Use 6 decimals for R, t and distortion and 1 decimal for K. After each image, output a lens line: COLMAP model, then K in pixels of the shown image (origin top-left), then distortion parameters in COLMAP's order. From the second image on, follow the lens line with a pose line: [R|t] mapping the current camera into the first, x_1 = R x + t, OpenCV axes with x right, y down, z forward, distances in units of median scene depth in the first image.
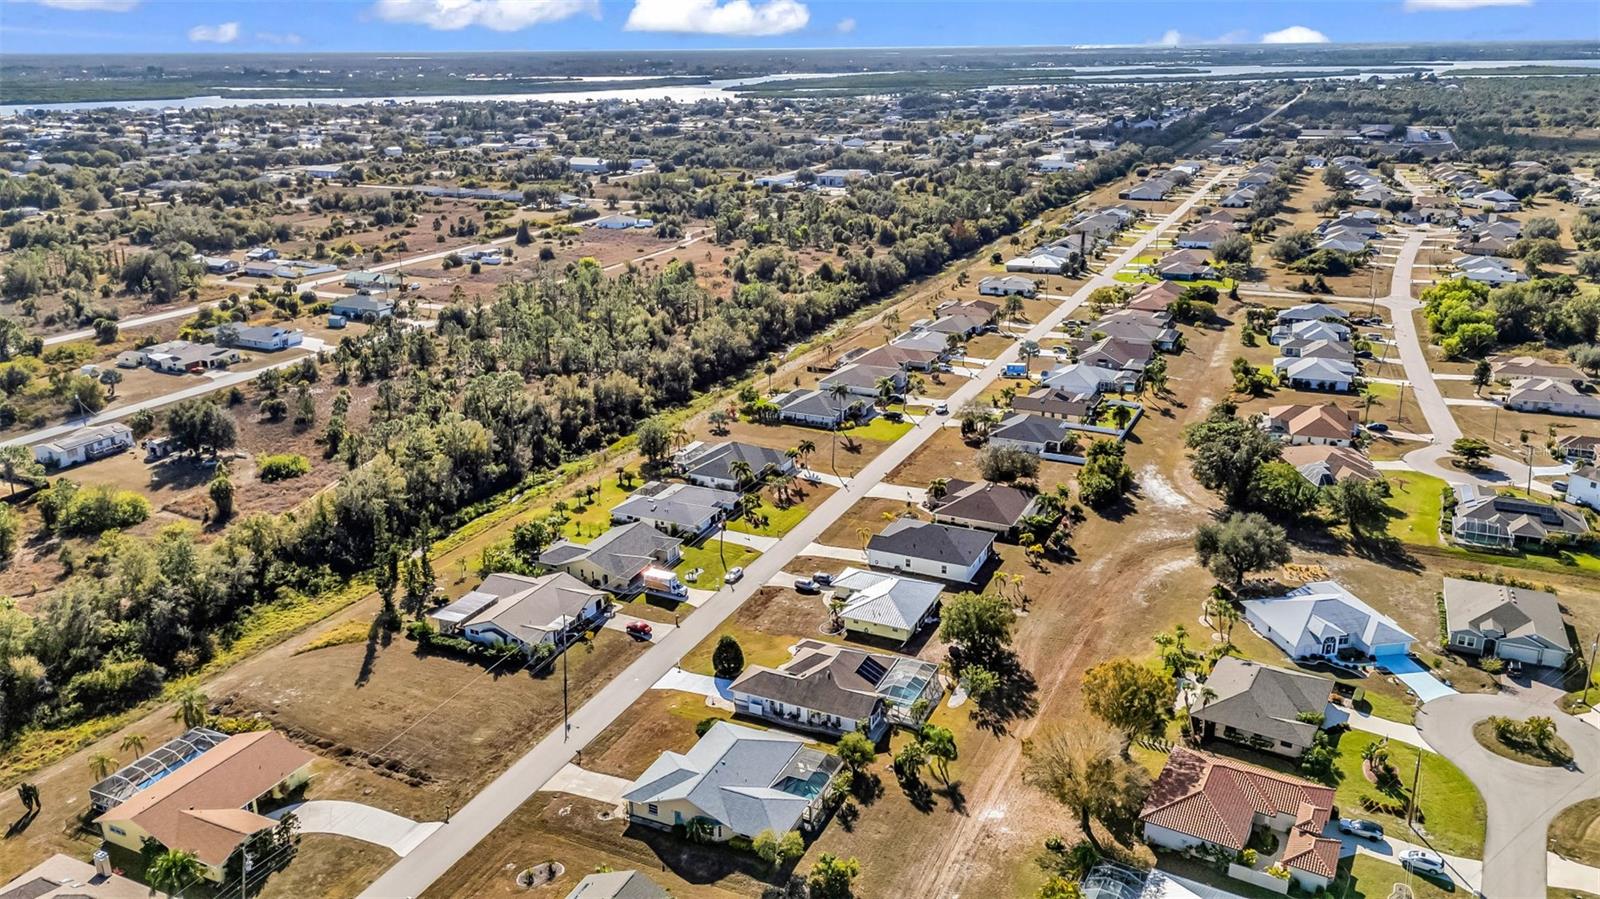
lens RADIAL K [[1169.0, 0, 799.7], [0, 1169.0, 454.4], [0, 0, 1]] dist [0.076881, -0.074261]
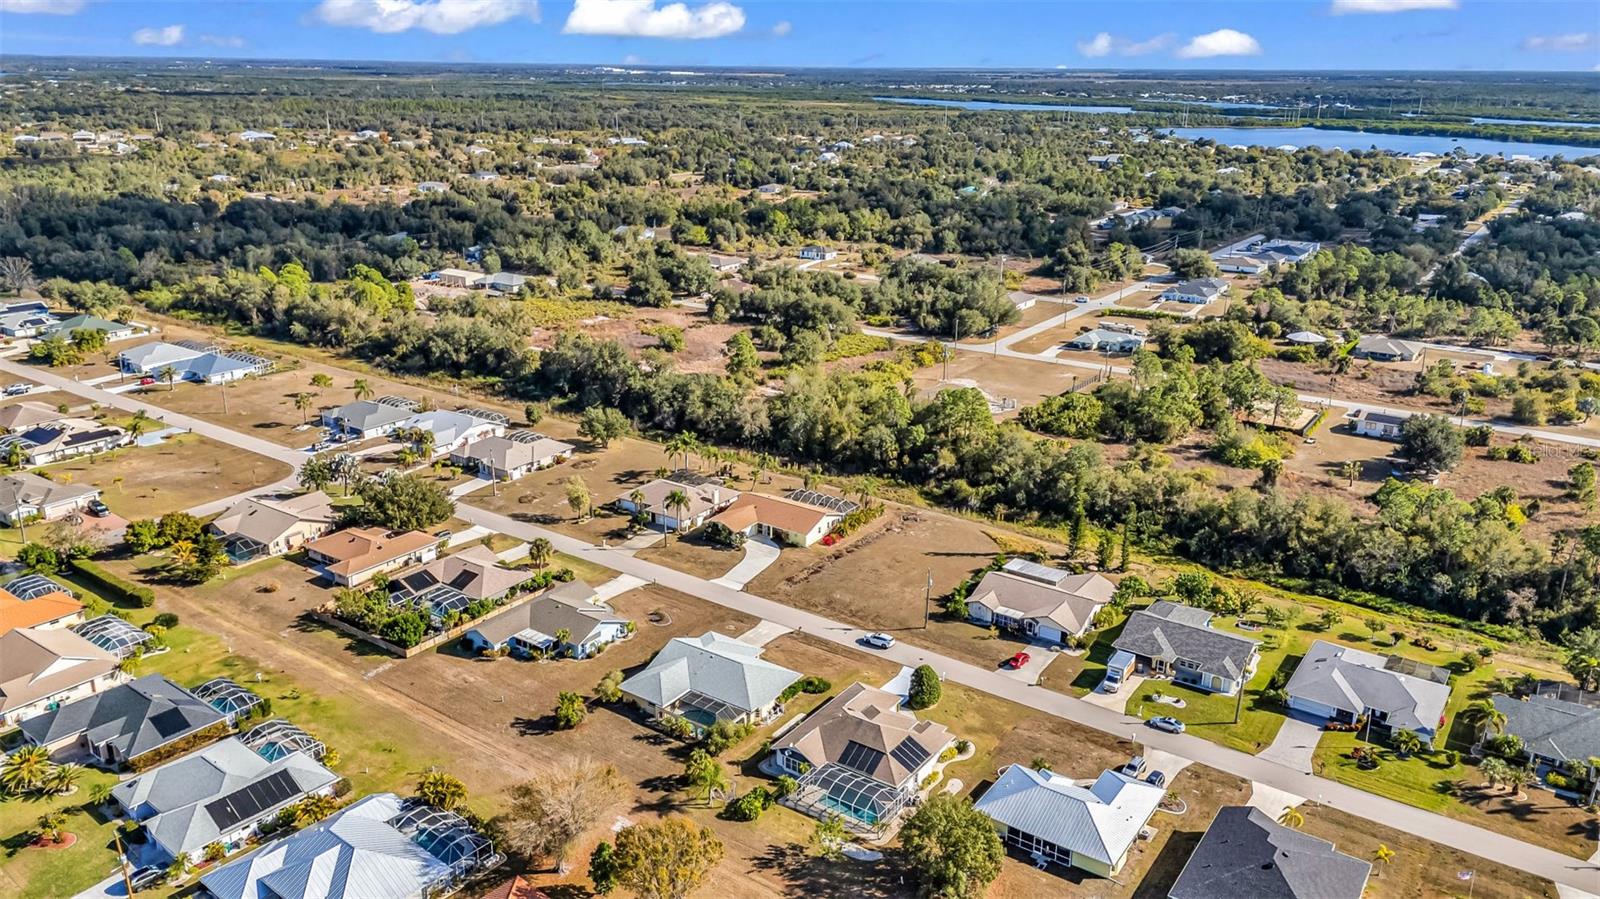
lens RADIAL K [[1169.0, 0, 799.7], [0, 1169.0, 454.4], [0, 0, 1]] dist [0.076881, -0.074261]
pose [[-0.175019, 0.317474, -0.931976, 0.557860], [-0.331123, 0.872468, 0.359386, -0.215196], [0.927214, 0.371497, -0.047575, 0.622831]]
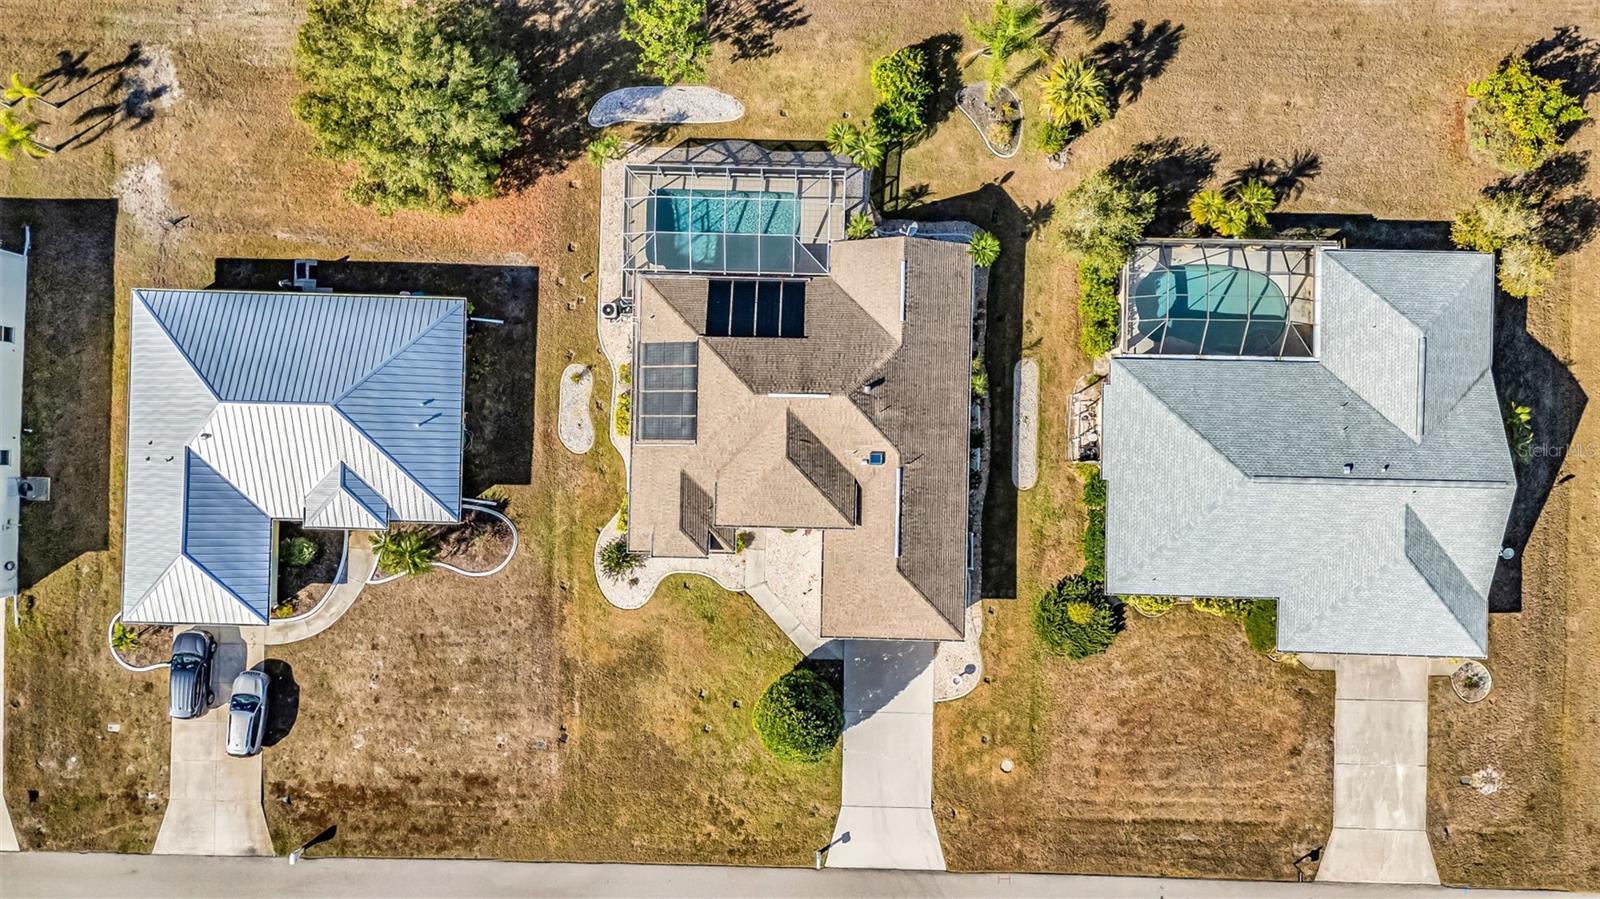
lens RADIAL K [[1178.3, 0, 801.0], [0, 1178.3, 442.8], [0, 0, 1]] dist [0.064955, -0.052970]
pose [[-0.397614, -0.917251, 0.023522, 0.005616], [0.314101, -0.111981, 0.942762, -0.111708], [-0.862116, 0.382244, 0.332635, 0.599846]]
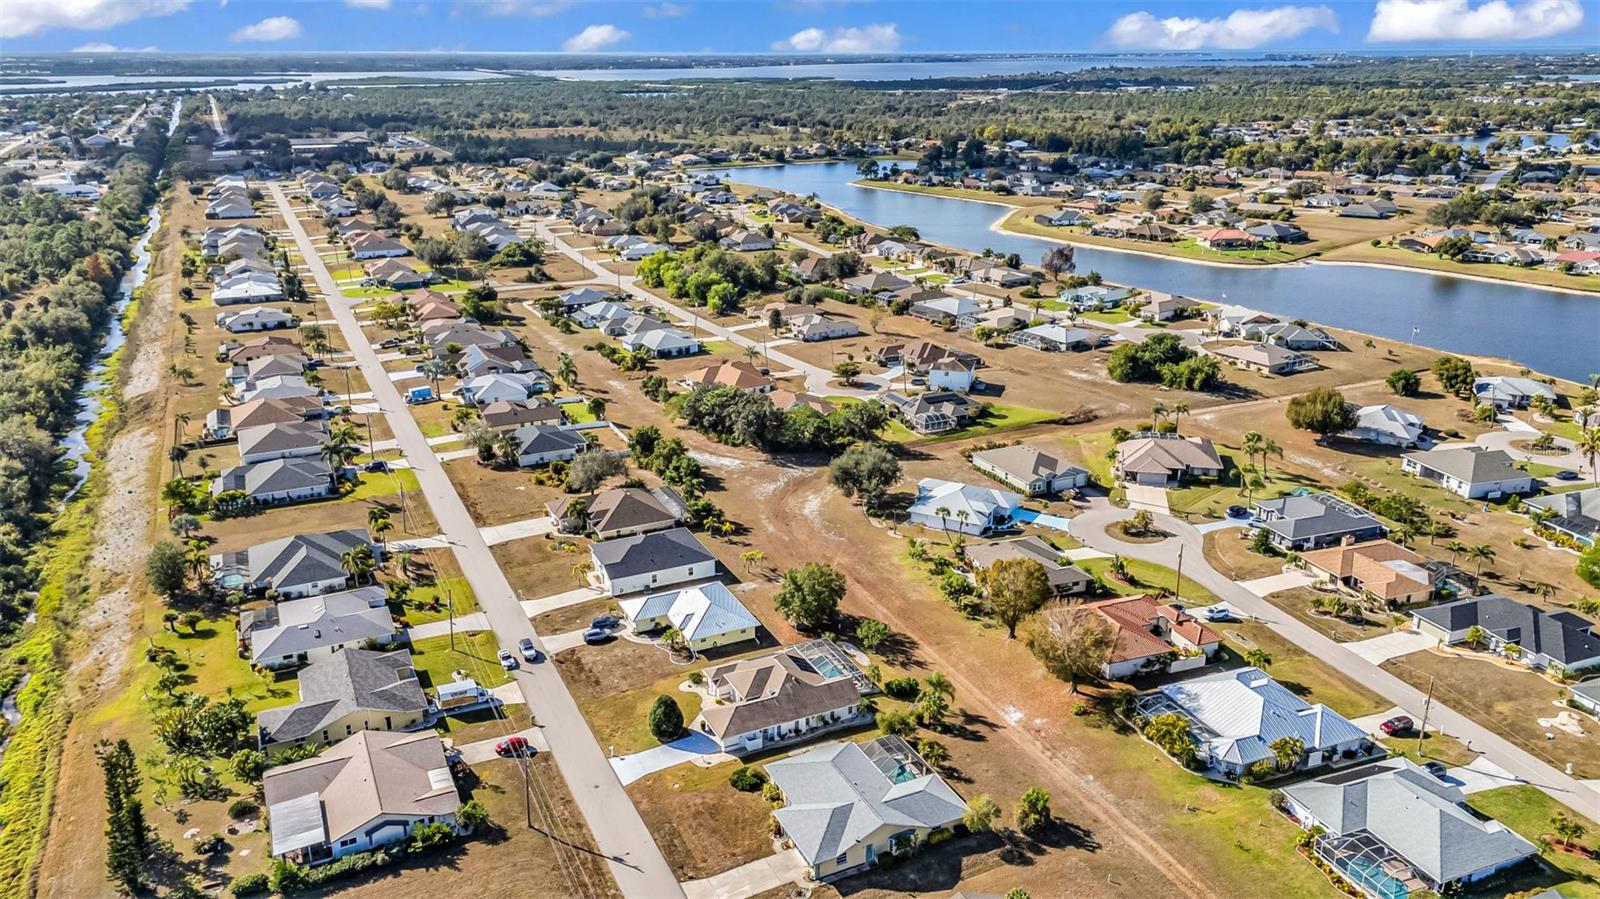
lens RADIAL K [[1169.0, 0, 799.7], [0, 1169.0, 454.4], [0, 0, 1]] dist [0.076881, -0.074261]
pose [[0.636639, -0.245580, 0.731014, -0.430306], [0.251703, 0.962196, 0.104036, -0.064382], [-0.728928, 0.117765, 0.674385, 0.204987]]
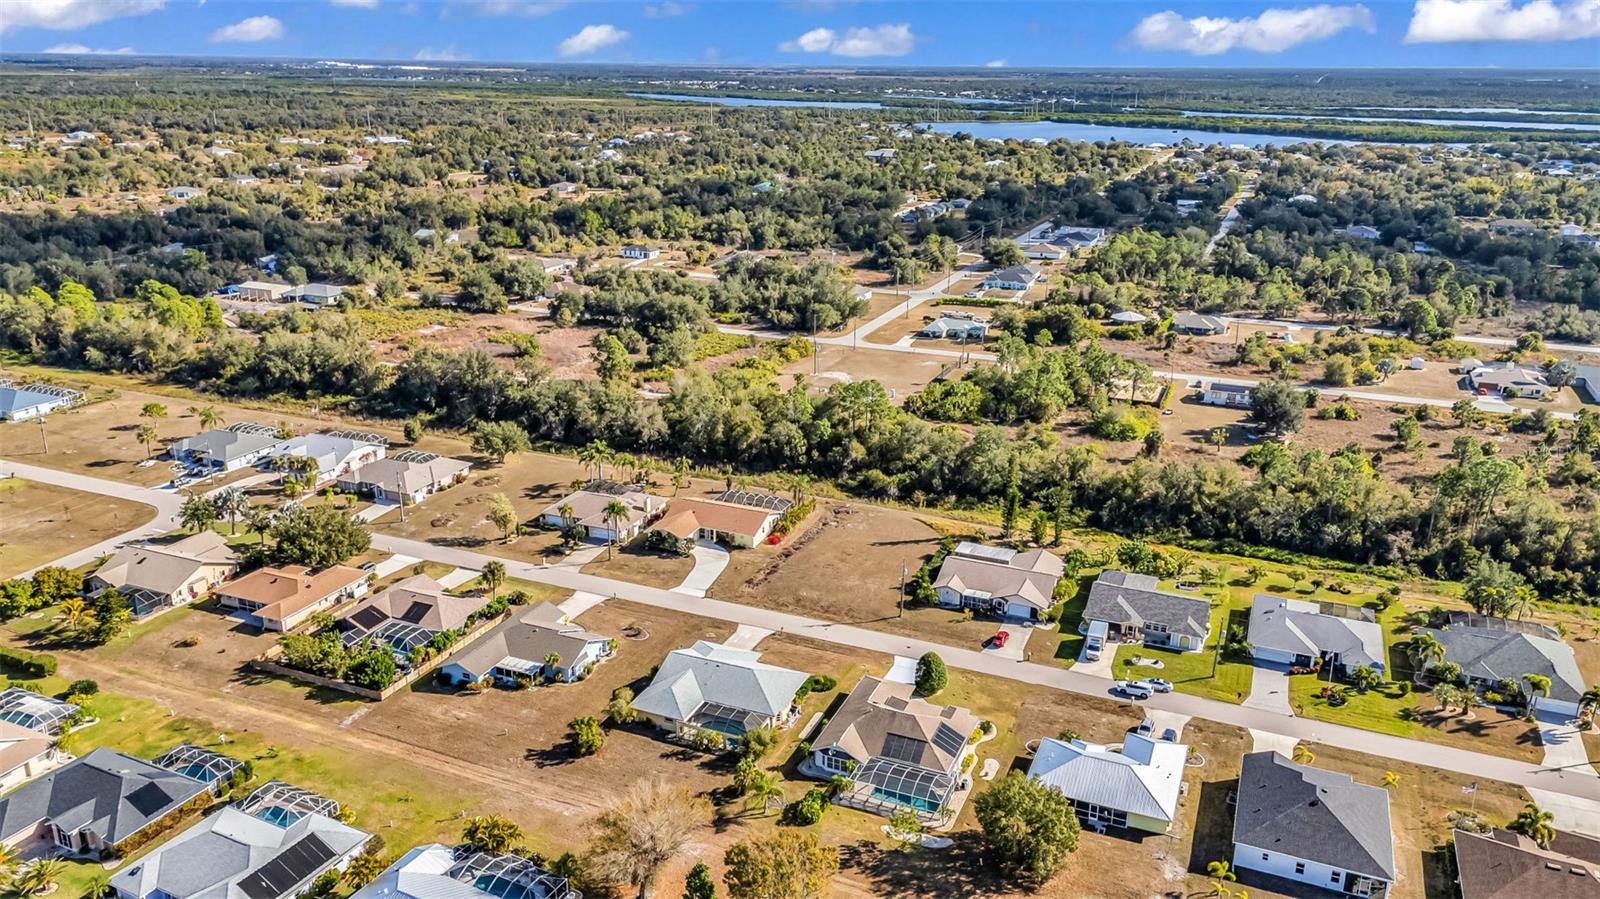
lens RADIAL K [[1169.0, 0, 799.7], [0, 1169.0, 454.4], [0, 0, 1]] dist [0.076881, -0.074261]
pose [[0.033110, 0.325339, -0.945018, 0.565804], [-0.337300, 0.893700, 0.295854, -0.172671], [0.940815, 0.308958, 0.139327, 0.498321]]
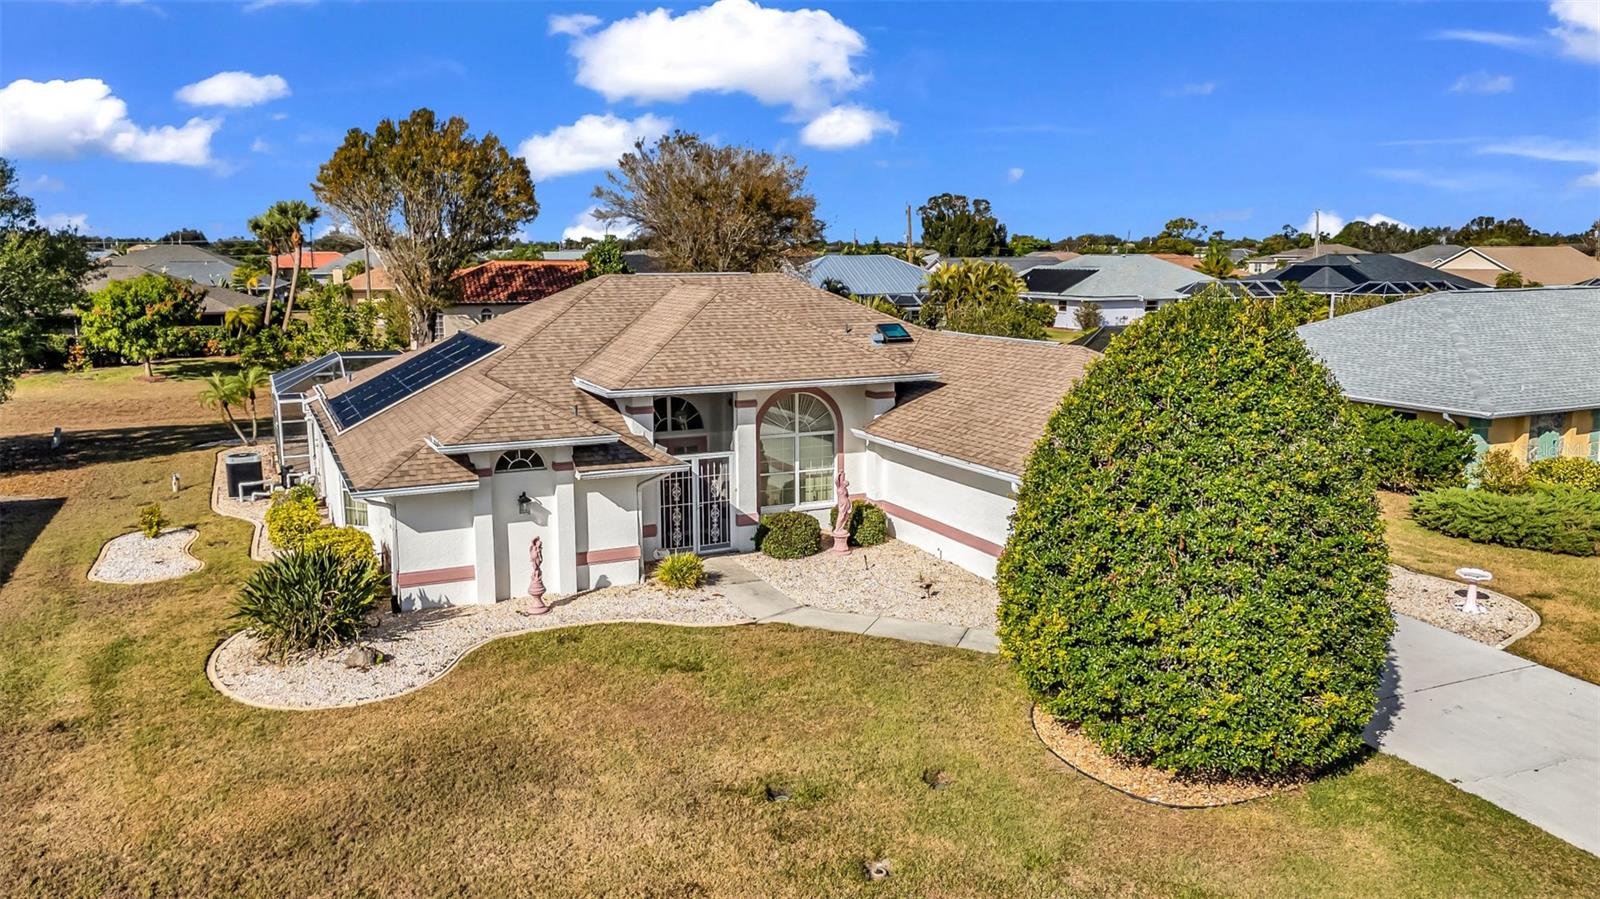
lens RADIAL K [[1173.6, 0, 801.4], [0, 1173.6, 447.1], [0, 0, 1]] dist [0.070413, -0.059132]
pose [[-0.766893, -0.093297, 0.634958, -0.066877], [0.219676, 0.891450, 0.396306, 0.087985], [-0.603007, 0.443410, -0.663152, 0.758898]]
